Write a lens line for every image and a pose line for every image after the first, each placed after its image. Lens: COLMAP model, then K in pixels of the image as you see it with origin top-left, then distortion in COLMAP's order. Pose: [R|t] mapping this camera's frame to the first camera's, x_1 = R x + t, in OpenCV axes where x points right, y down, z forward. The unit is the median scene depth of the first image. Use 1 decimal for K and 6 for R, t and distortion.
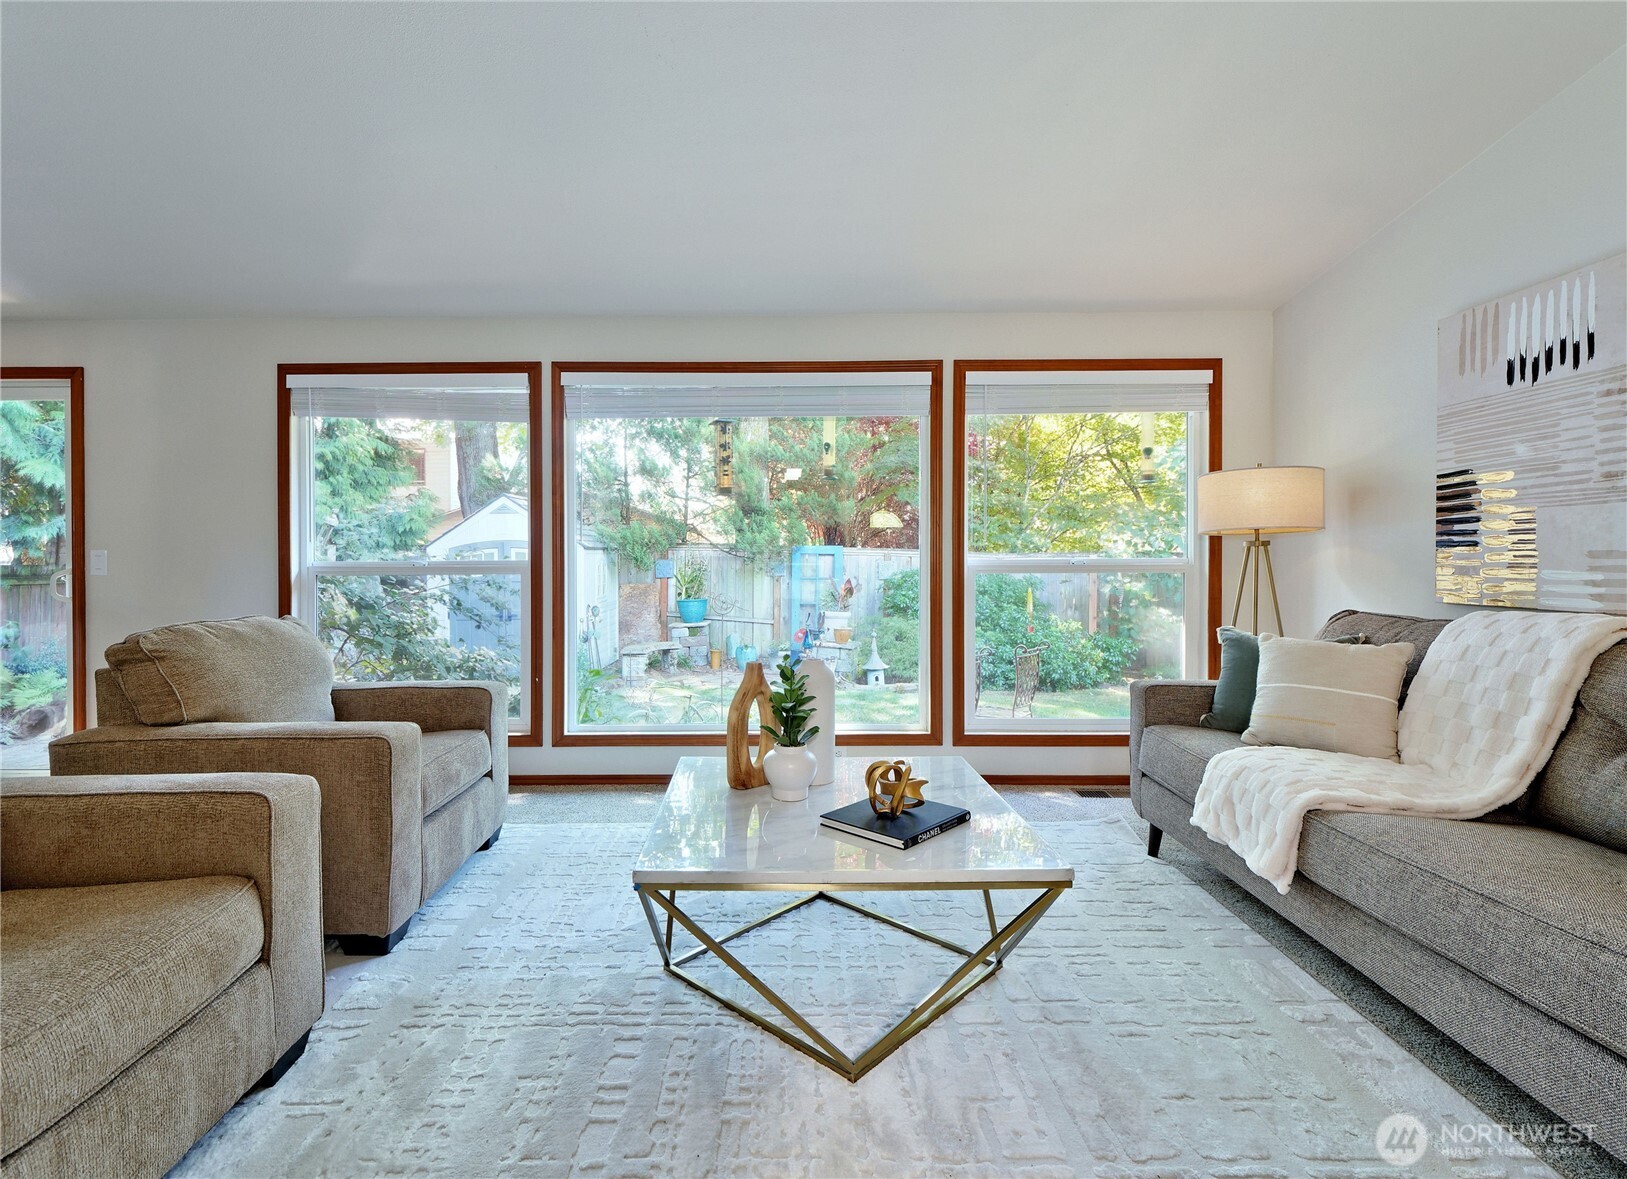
lens RADIAL K [[770.7, 0, 810.3], [0, 770.7, 576.0], [0, 0, 1]] dist [-0.008361, 0.000265]
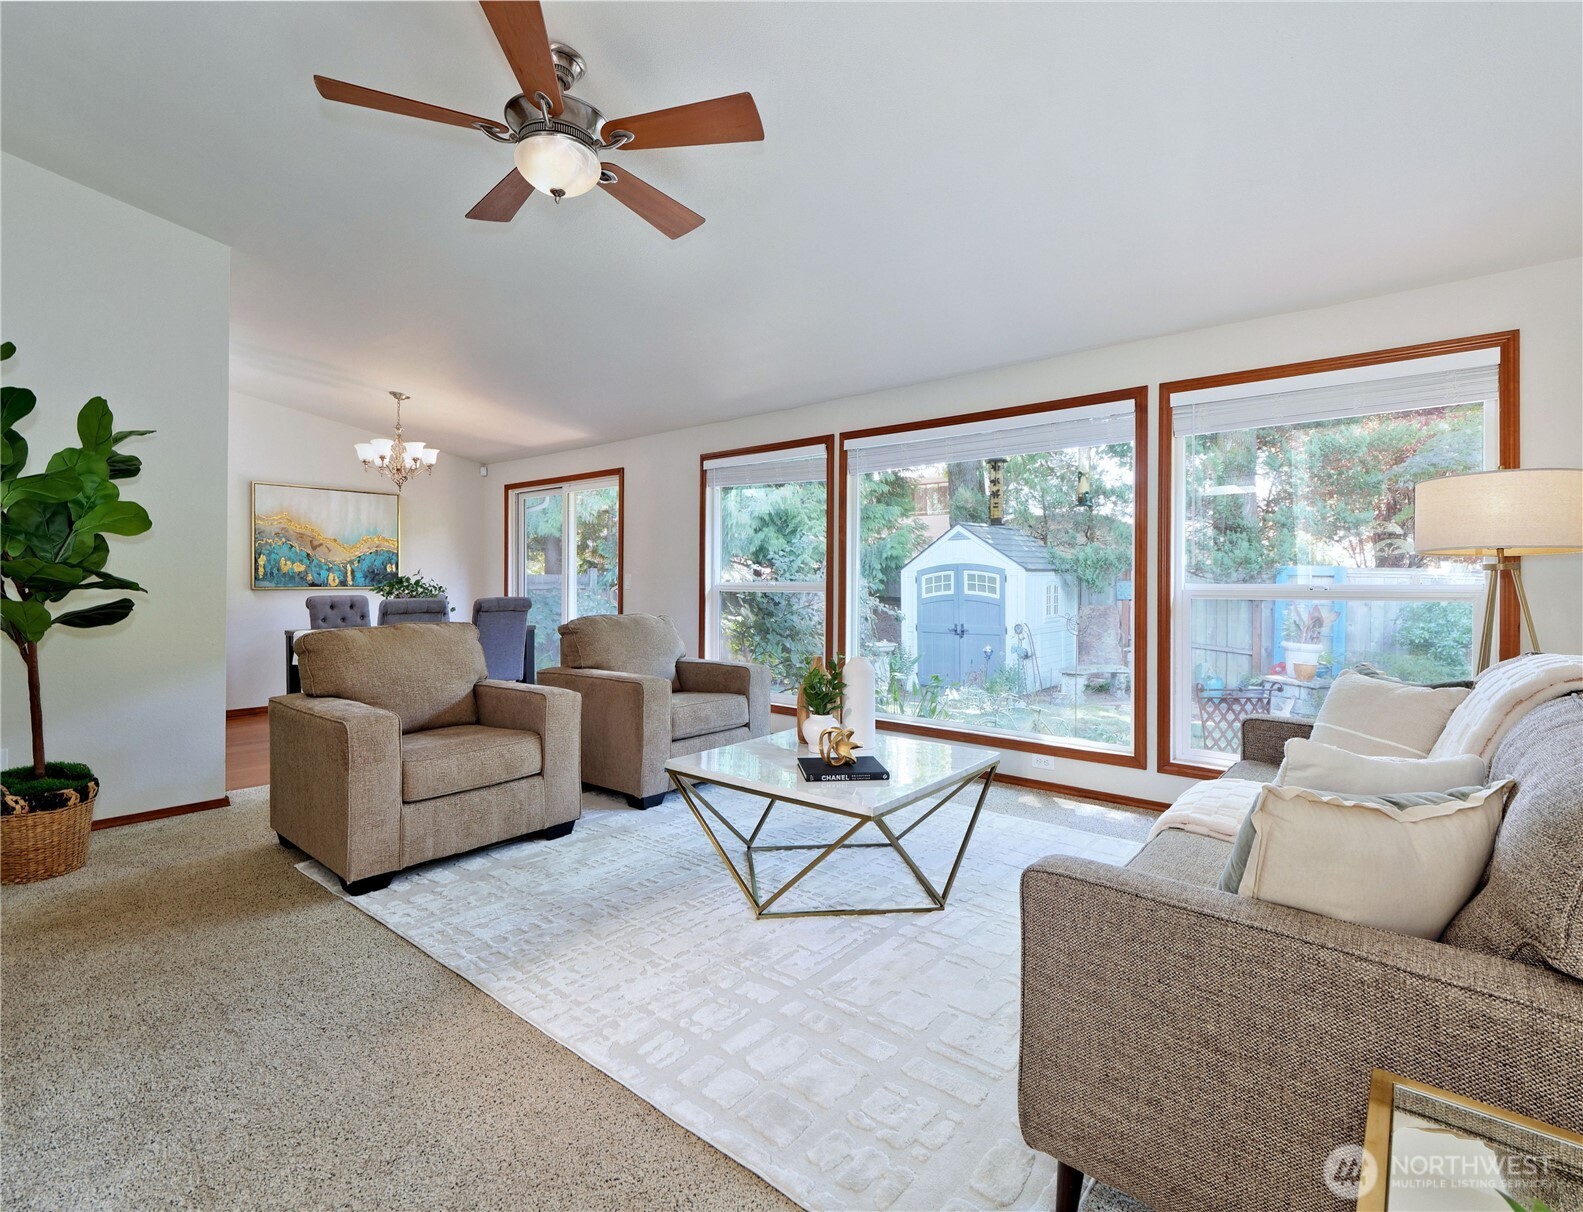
lens RADIAL K [[766.9, 0, 784.4], [0, 766.9, 581.6], [0, 0, 1]] dist [0.001904, 0.000195]
pose [[0.758200, 0.005503, -0.651999, 0.459990], [-0.018147, 0.999755, -0.012665, -0.002738], [0.651770, 0.021434, 0.758114, -0.063930]]
